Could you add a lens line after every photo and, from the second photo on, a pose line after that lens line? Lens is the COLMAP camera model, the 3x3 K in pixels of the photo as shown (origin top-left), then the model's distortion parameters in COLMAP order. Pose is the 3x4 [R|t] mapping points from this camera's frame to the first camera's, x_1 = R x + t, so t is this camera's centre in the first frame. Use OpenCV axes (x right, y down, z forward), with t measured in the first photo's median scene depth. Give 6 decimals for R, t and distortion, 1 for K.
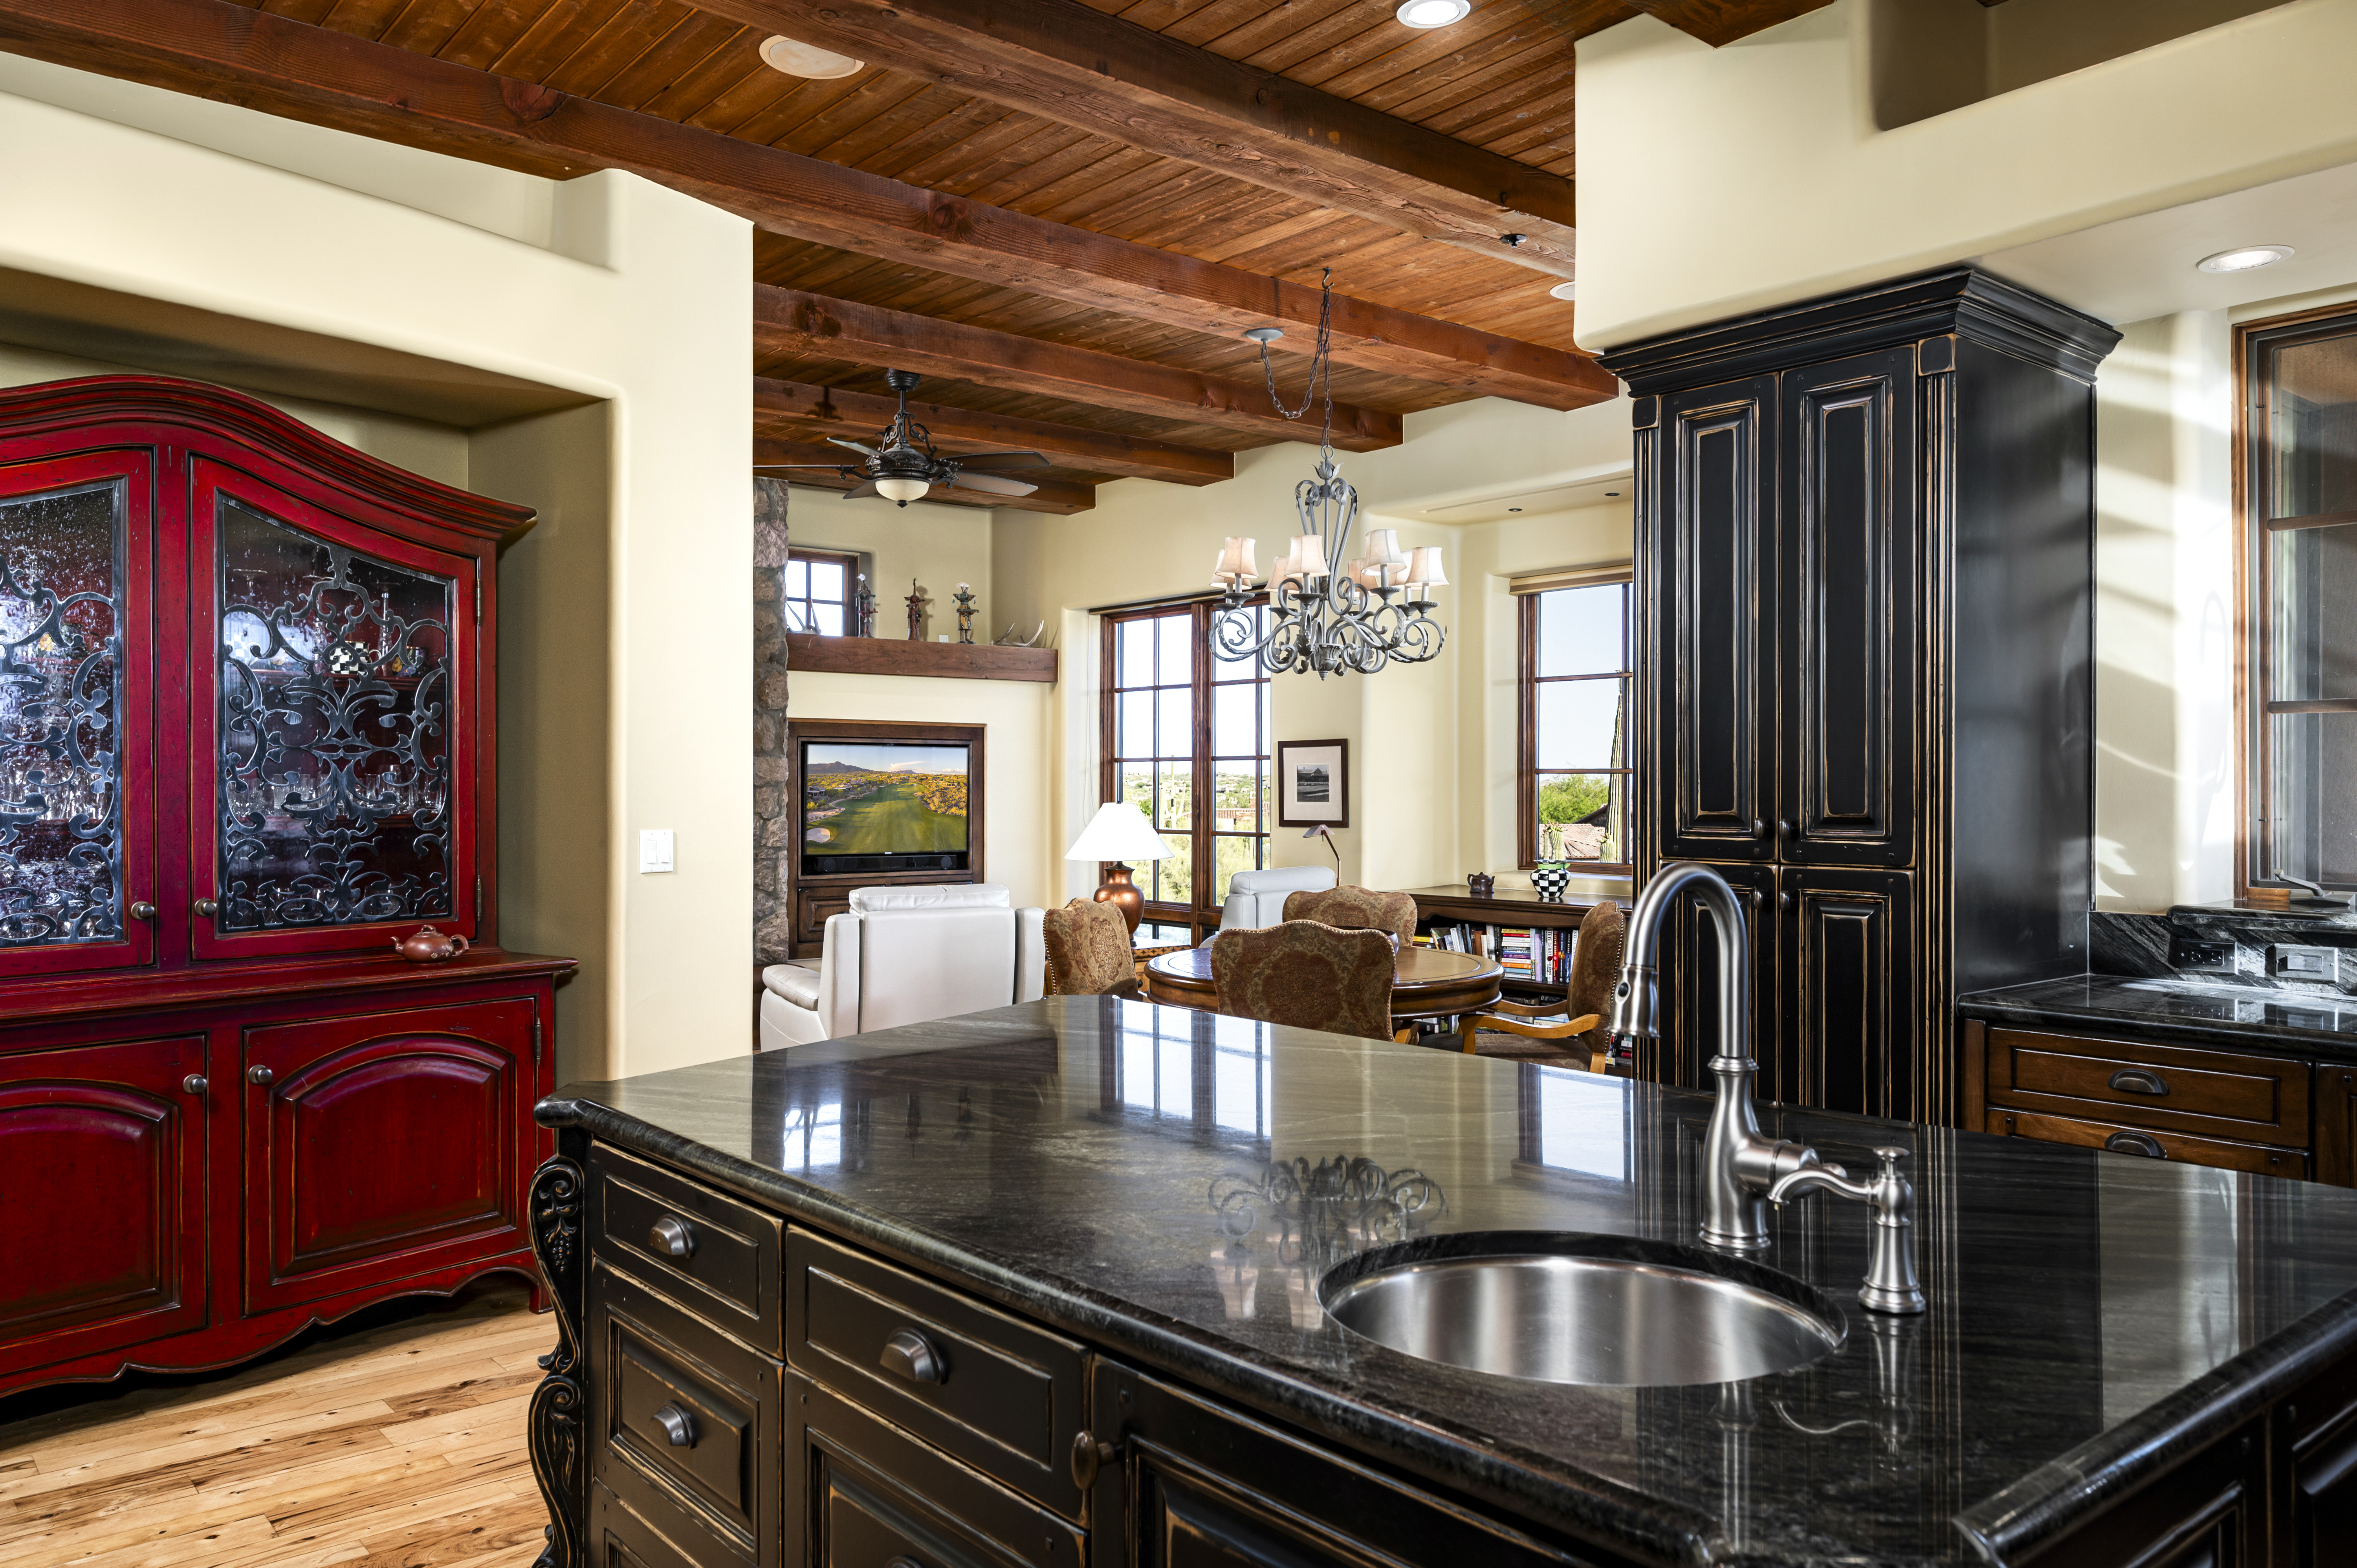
lens RADIAL K [[1680.7, 0, 1178.5], [0, 1680.7, 784.0], [0, 0, 1]] dist [-0.002572, -0.000454]
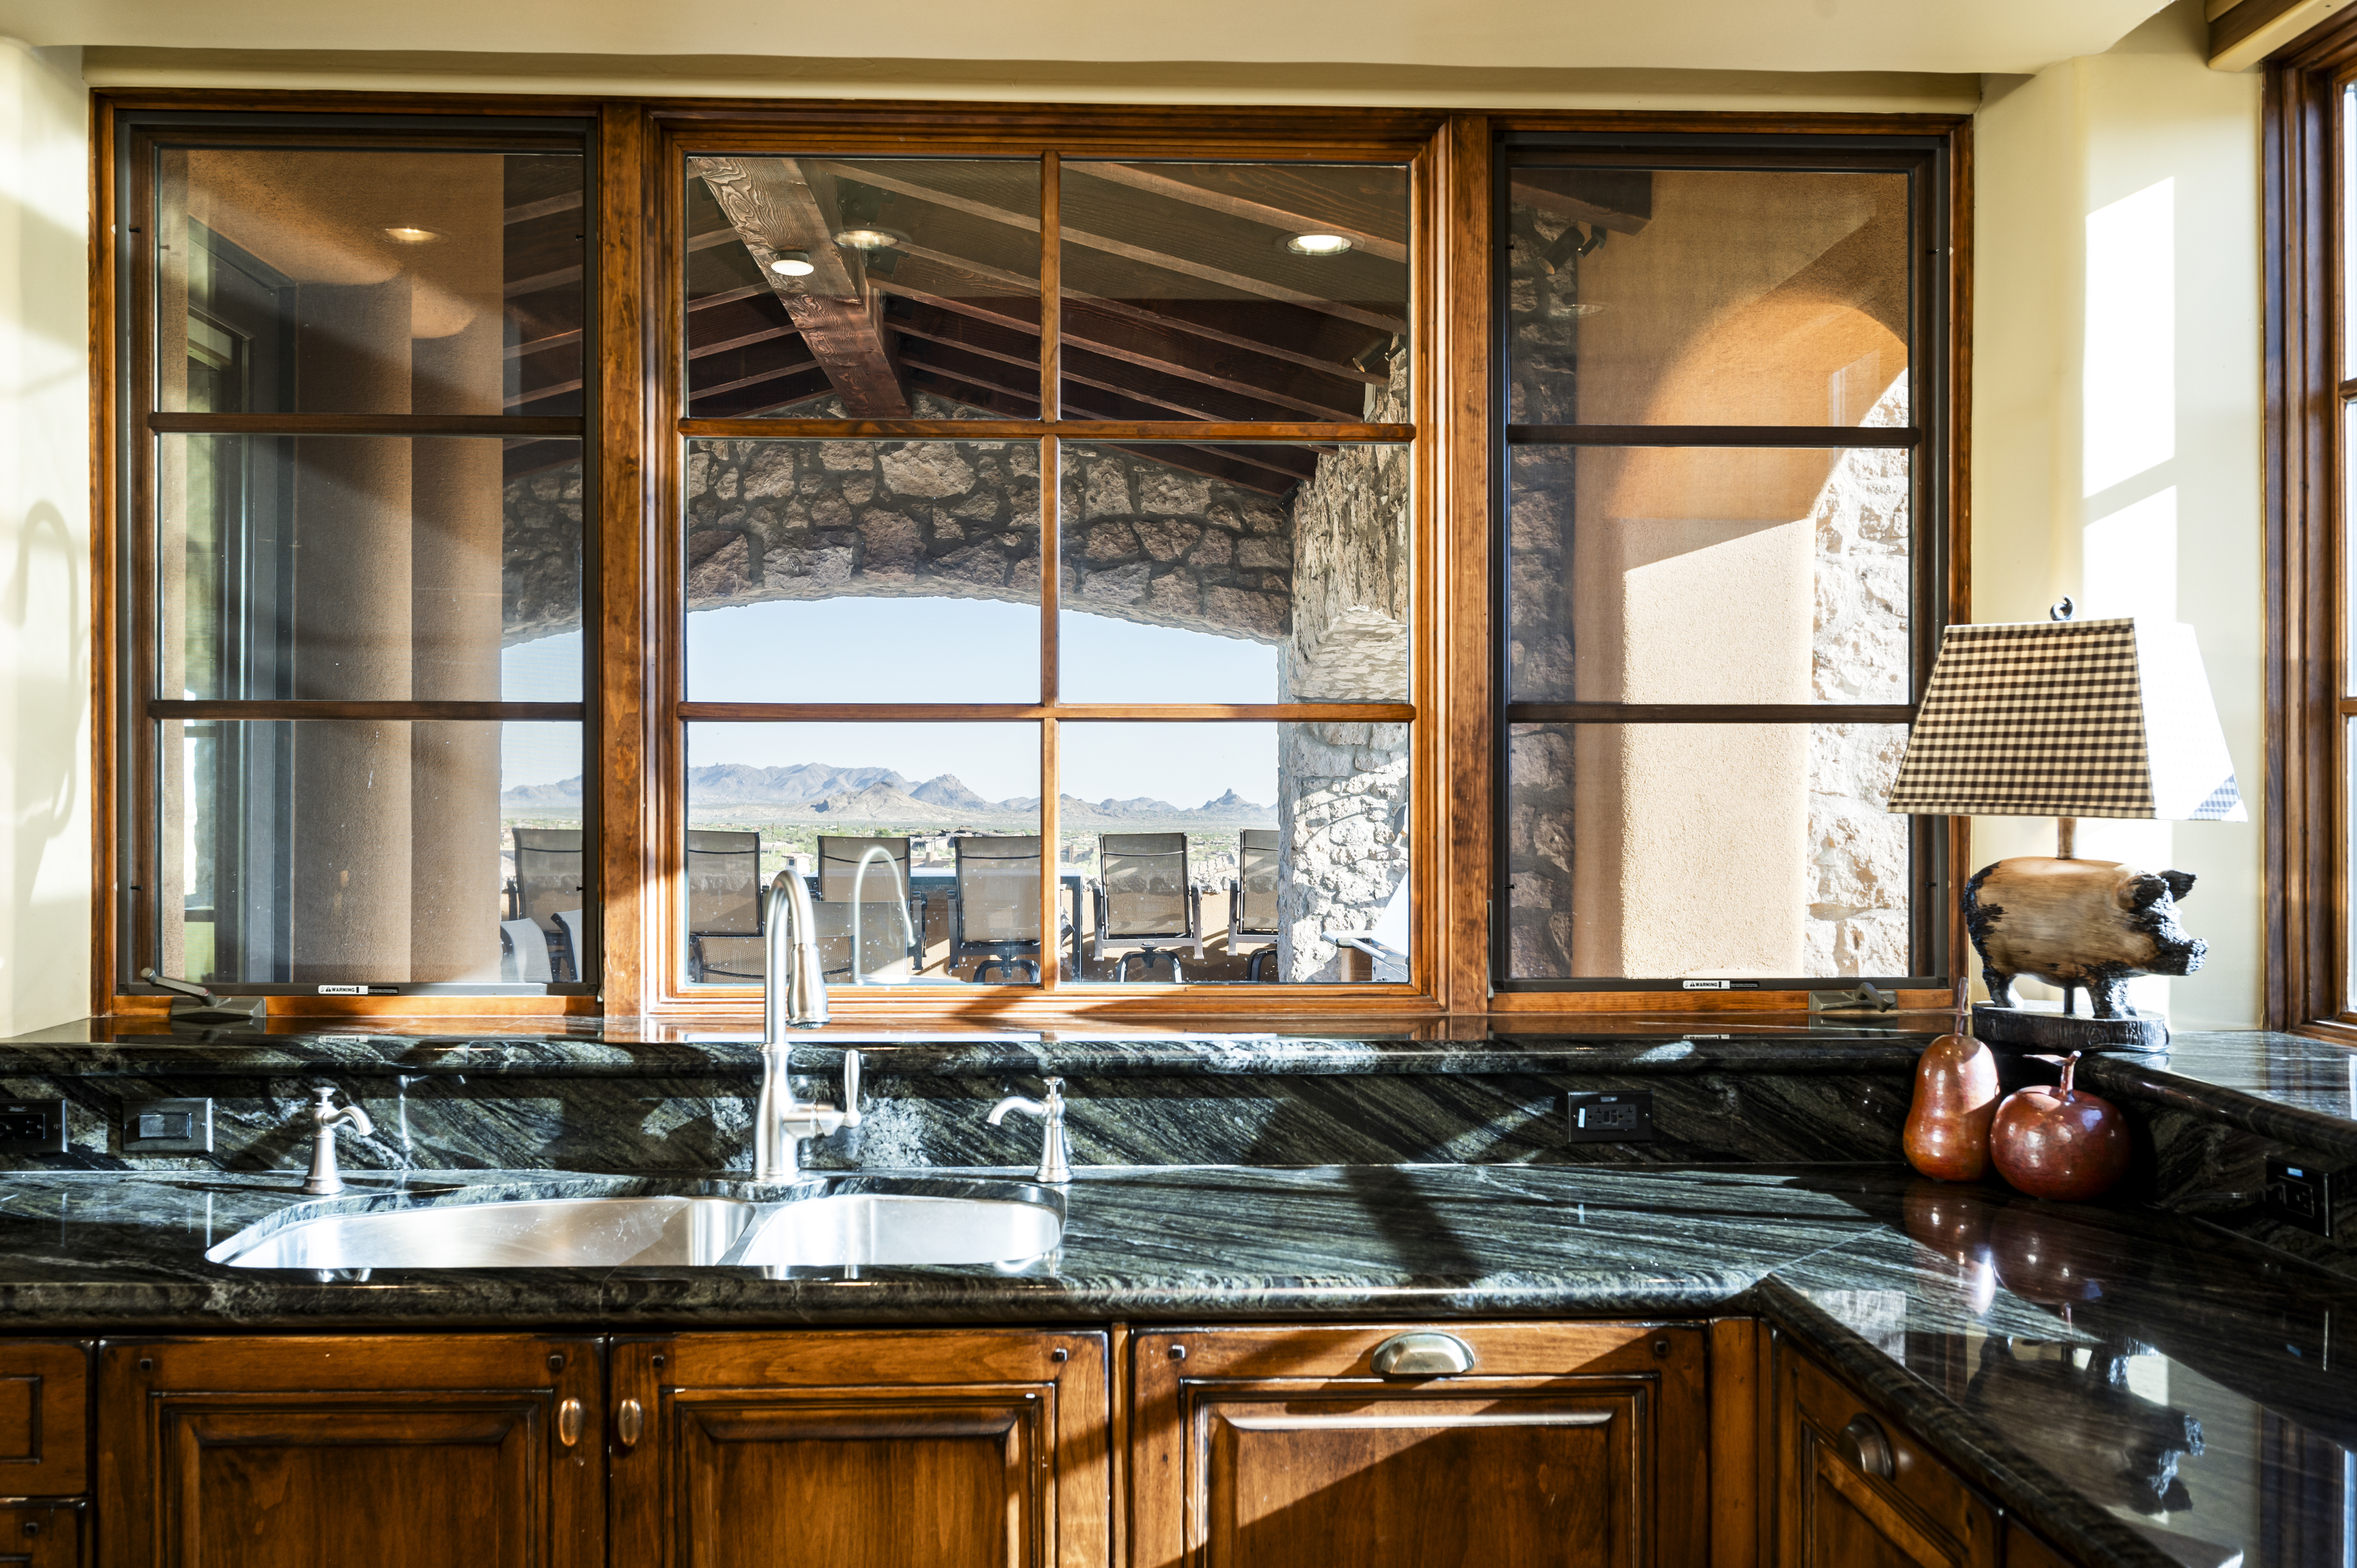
lens RADIAL K [[2095.6, 0, 1178.5], [0, 2095.6, 784.0], [0, 0, 1]] dist [-0.004319, -0.003067]
pose [[0.604163, 0.005068, 0.796845, 0.208953], [-0.005877, 0.999981, -0.001905, -0.014320], [-0.796839, -0.003532, 0.604181, 0.177245]]
